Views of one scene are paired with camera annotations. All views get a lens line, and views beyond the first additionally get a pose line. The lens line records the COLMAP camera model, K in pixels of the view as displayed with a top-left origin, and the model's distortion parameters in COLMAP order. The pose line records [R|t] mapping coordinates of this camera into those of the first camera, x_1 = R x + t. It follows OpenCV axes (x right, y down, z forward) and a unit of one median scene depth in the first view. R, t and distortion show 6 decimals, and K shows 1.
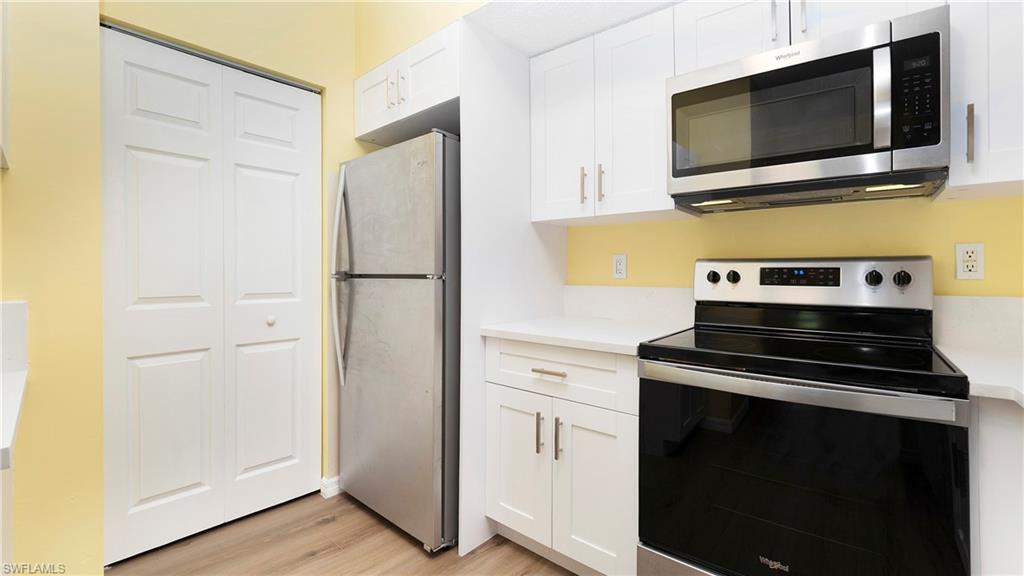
lens RADIAL K [[447.6, 0, 513.6], [0, 447.6, 273.7], [0, 0, 1]] dist [-0.011536, 0.000200]
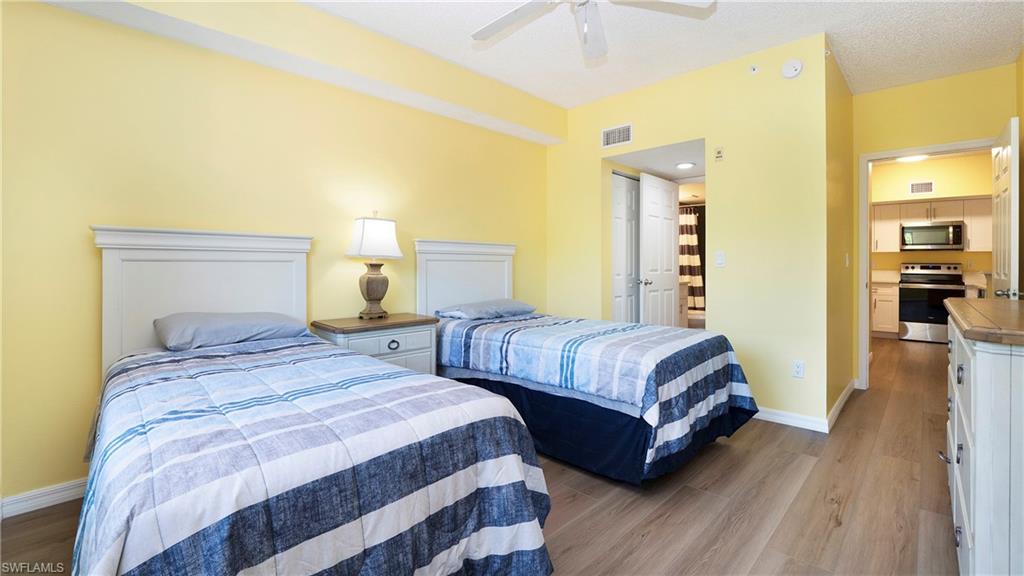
lens RADIAL K [[440.4, 0, 512.9], [0, 440.4, 260.9], [0, 0, 1]] dist [-0.001088, -0.000037]
pose [[0.995875, -0.001852, -0.090718, -3.337532], [0.001822, 0.999998, -0.000415, -0.071729], [0.090719, 0.000248, 0.995876, -4.025666]]
